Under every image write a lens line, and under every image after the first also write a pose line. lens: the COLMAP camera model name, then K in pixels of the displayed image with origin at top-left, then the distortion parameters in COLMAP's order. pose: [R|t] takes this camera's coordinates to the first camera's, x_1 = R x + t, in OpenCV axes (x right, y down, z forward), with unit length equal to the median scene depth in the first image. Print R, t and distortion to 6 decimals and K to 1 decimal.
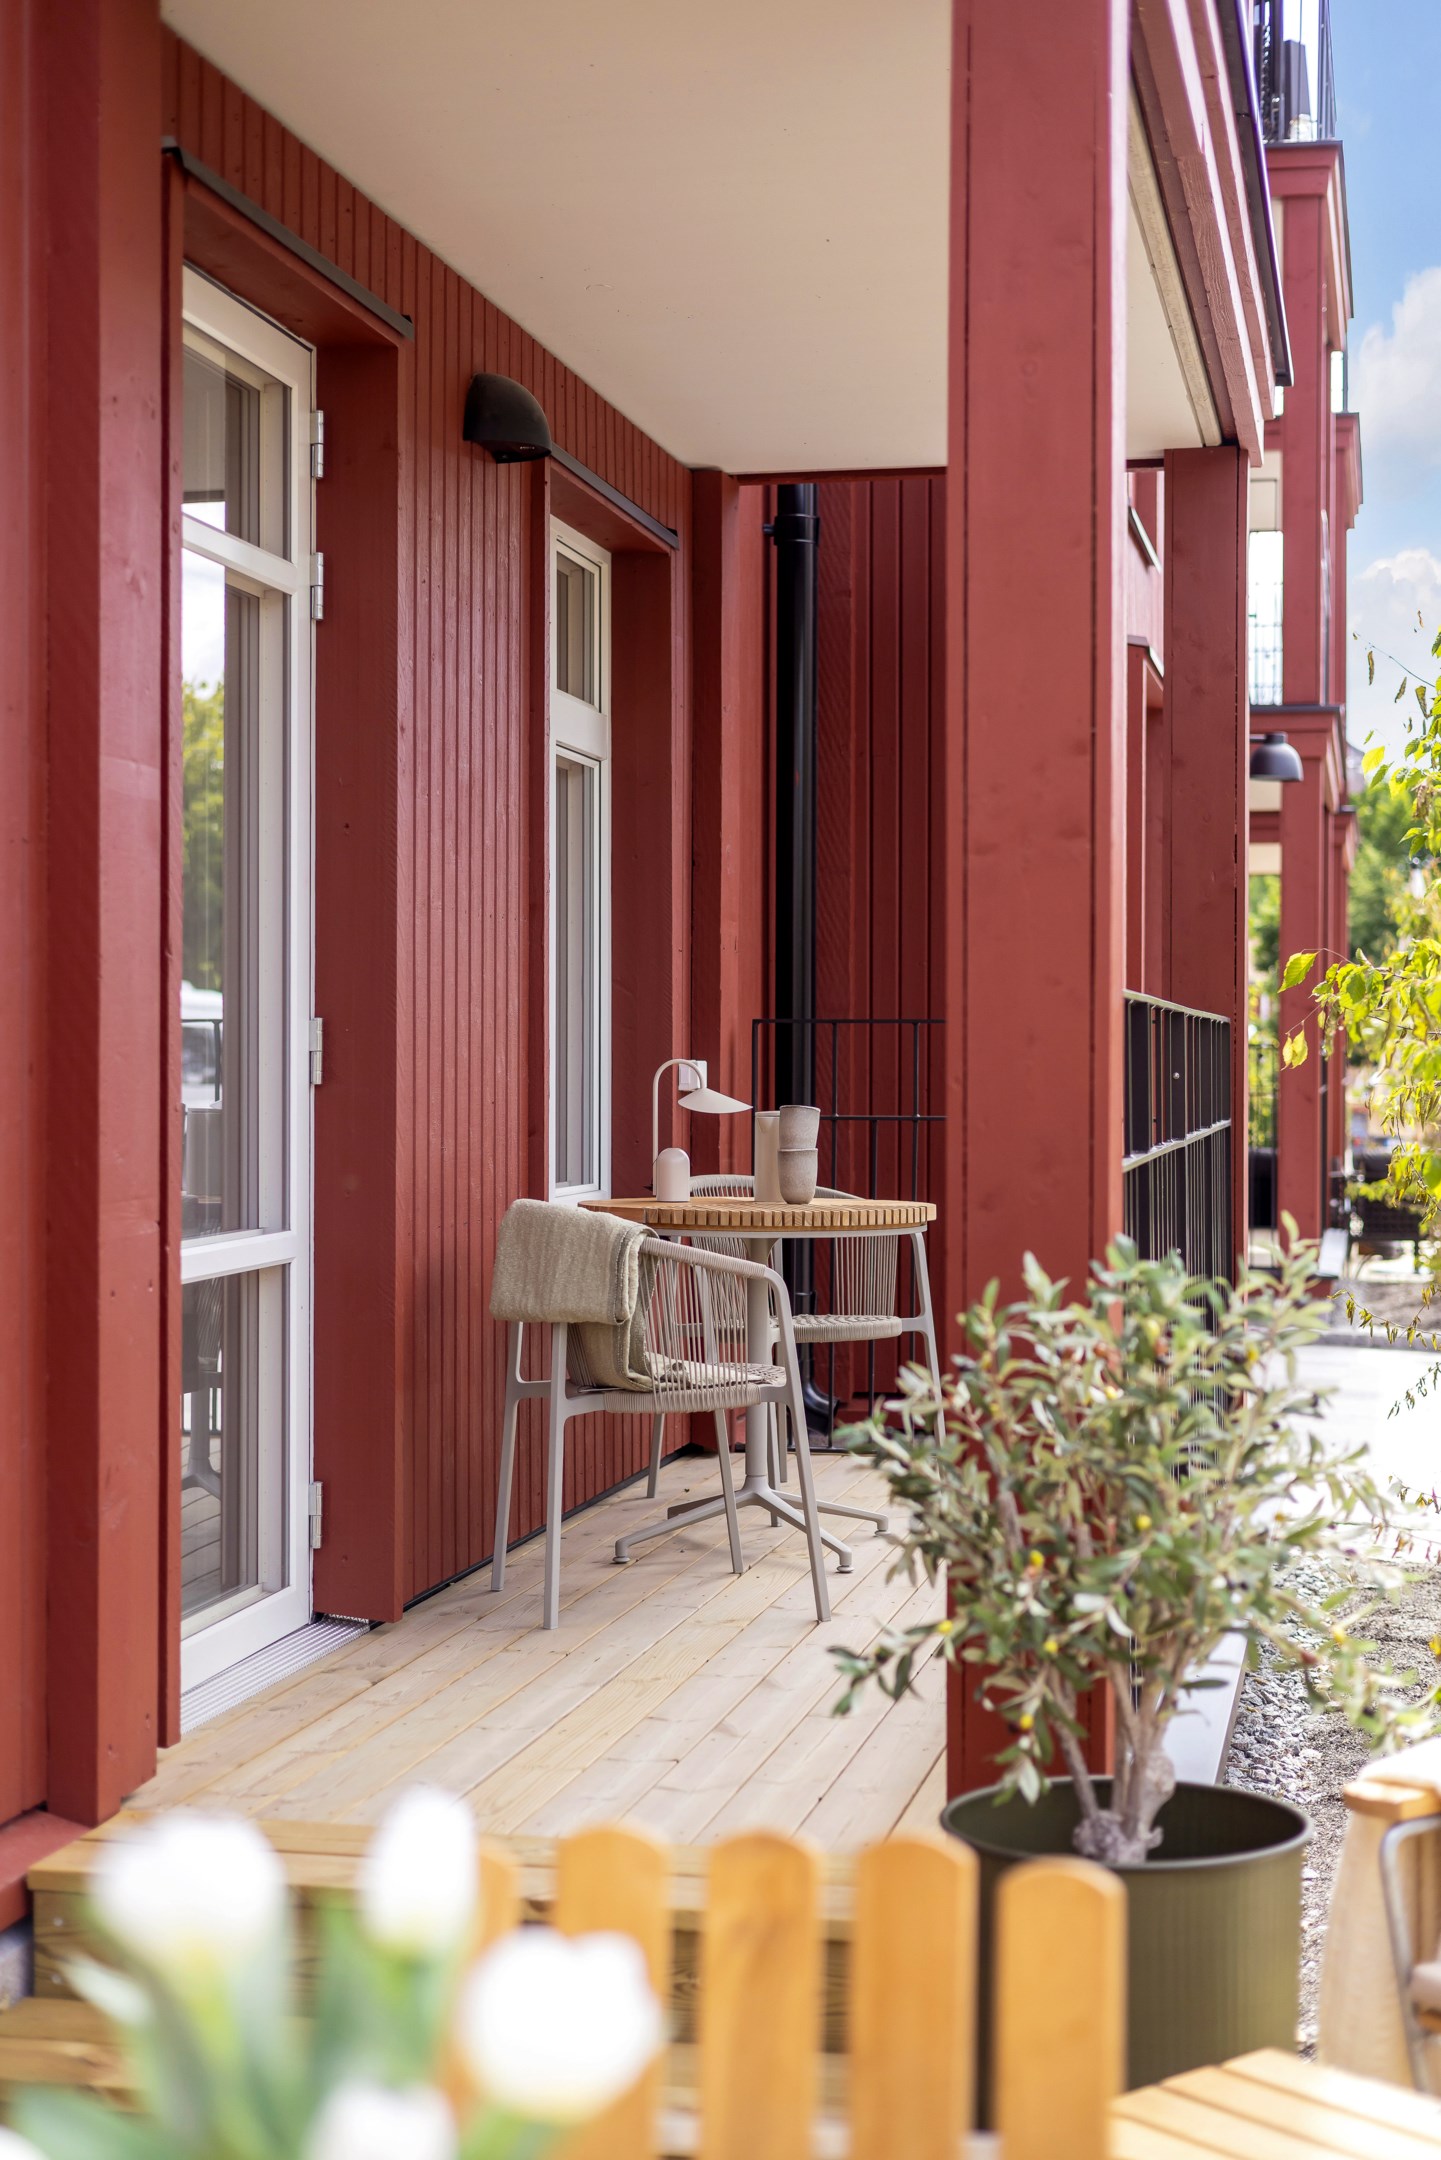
lens RADIAL K [[3101.5, 0, 720.5], [0, 3101.5, 1080.0], [0, 0, 1]] dist [-0.157417, -0.031211]
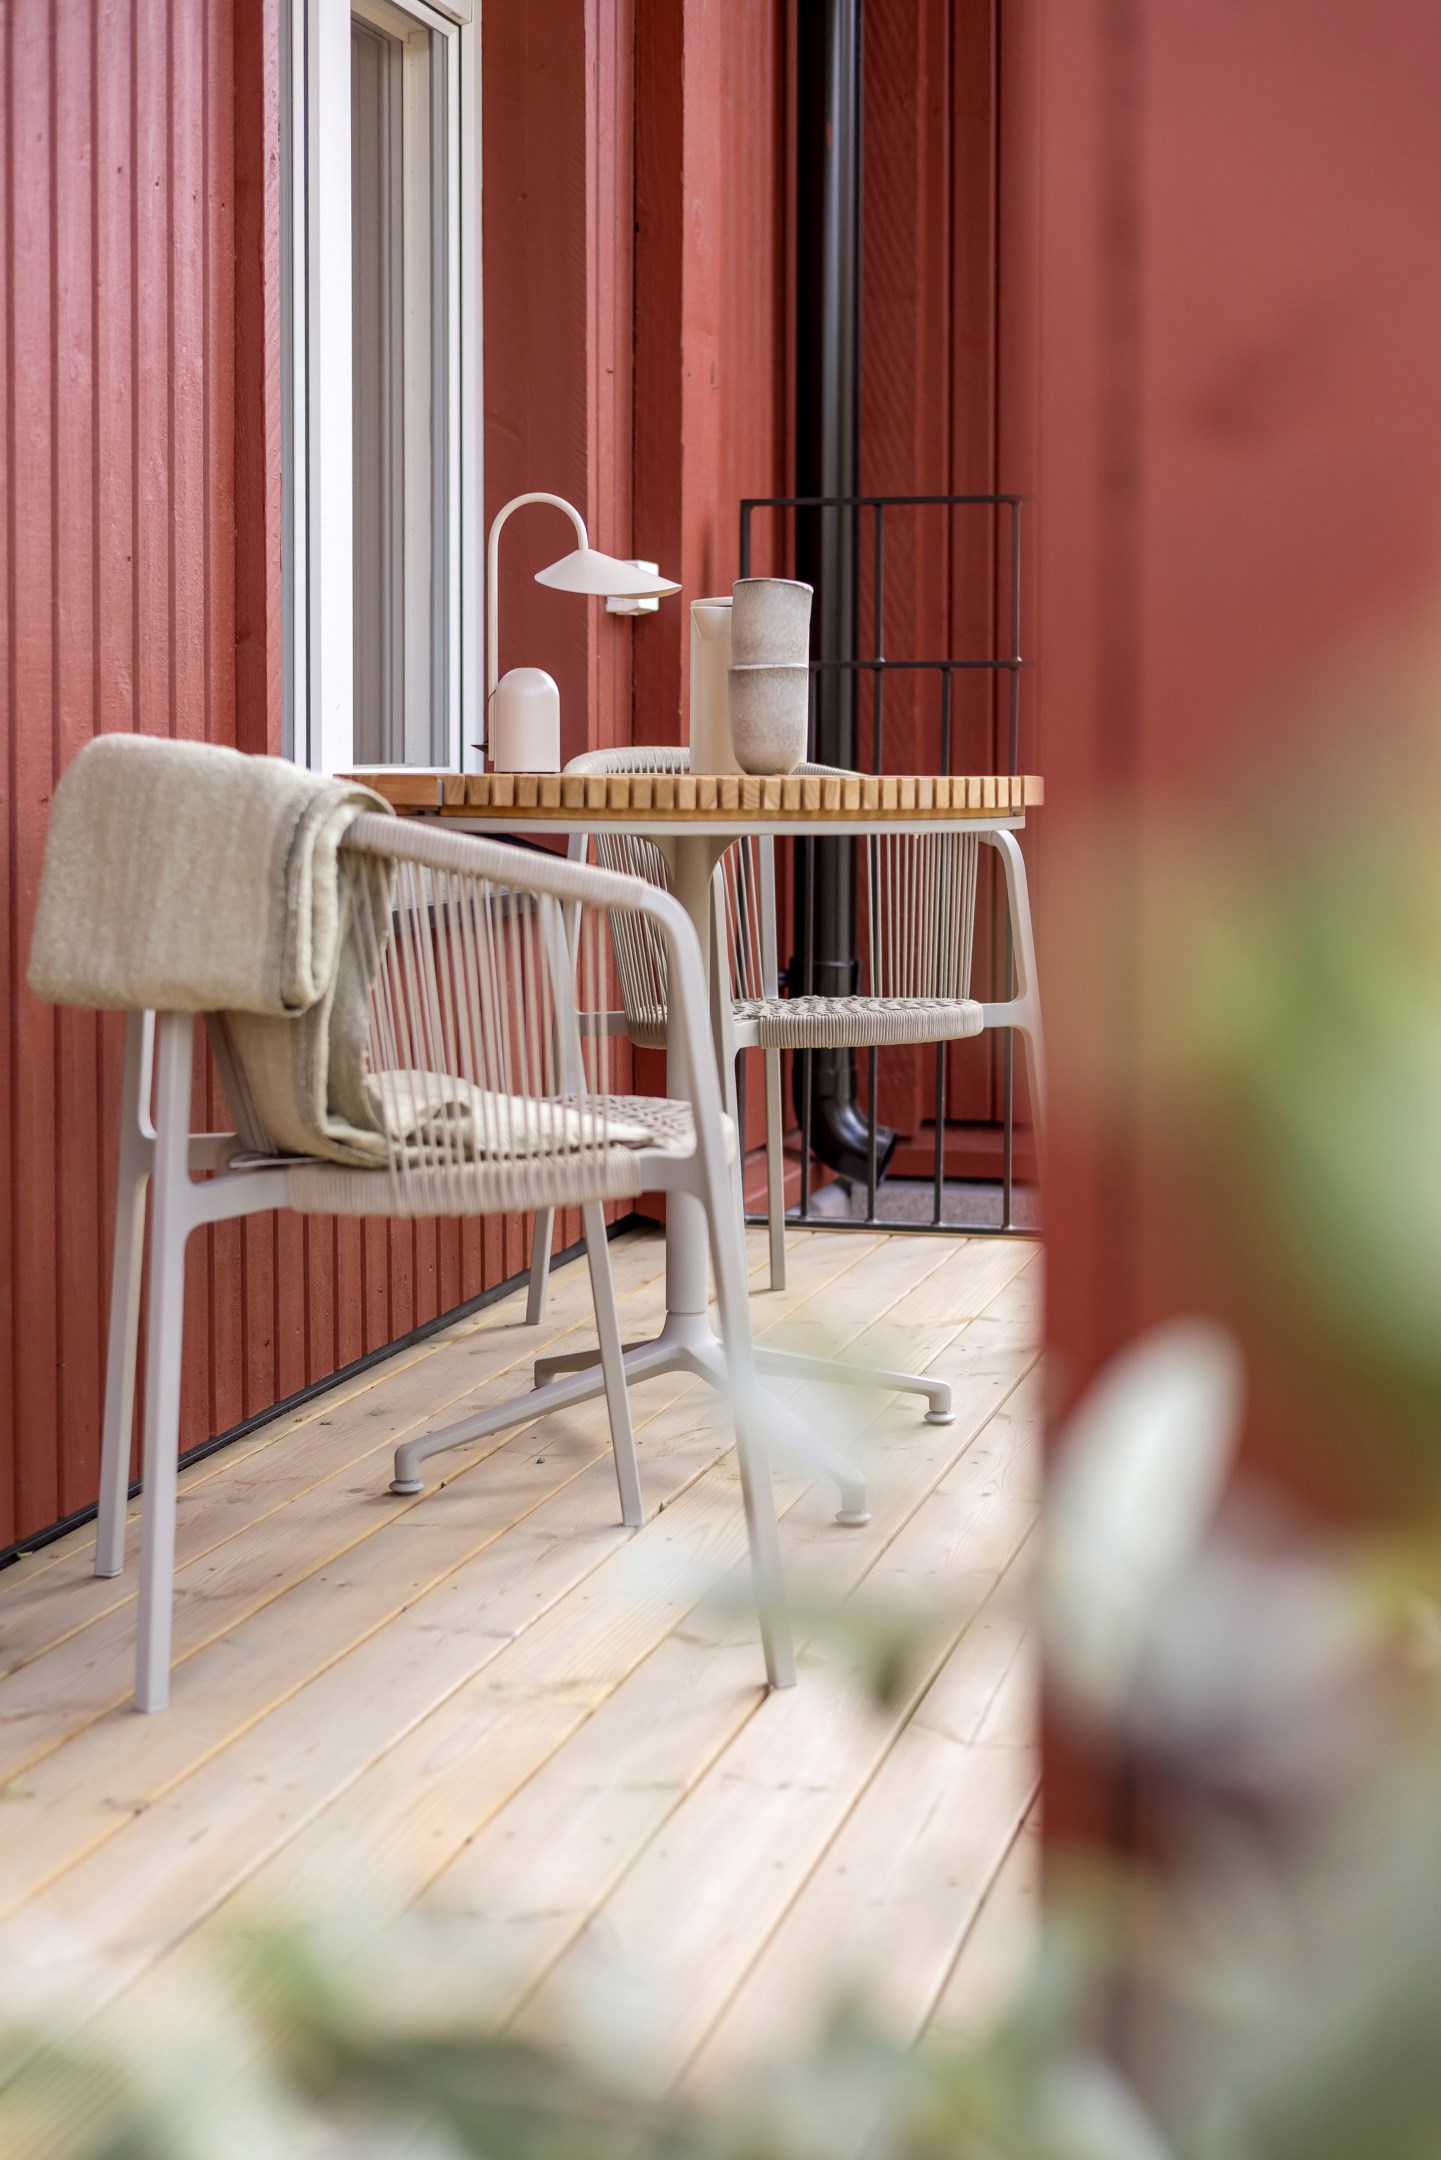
lens RADIAL K [[3217.8, 0, 723.5], [0, 3217.8, 851.7], [0, 0, 1]] dist [-0.006564, -0.013558]
pose [[0.999344, 0.000697, -0.036219, 0.038909], [0.000375, 0.999562, 0.029587, 0.039074], [0.036224, -0.029581, 0.998906, 0.504968]]
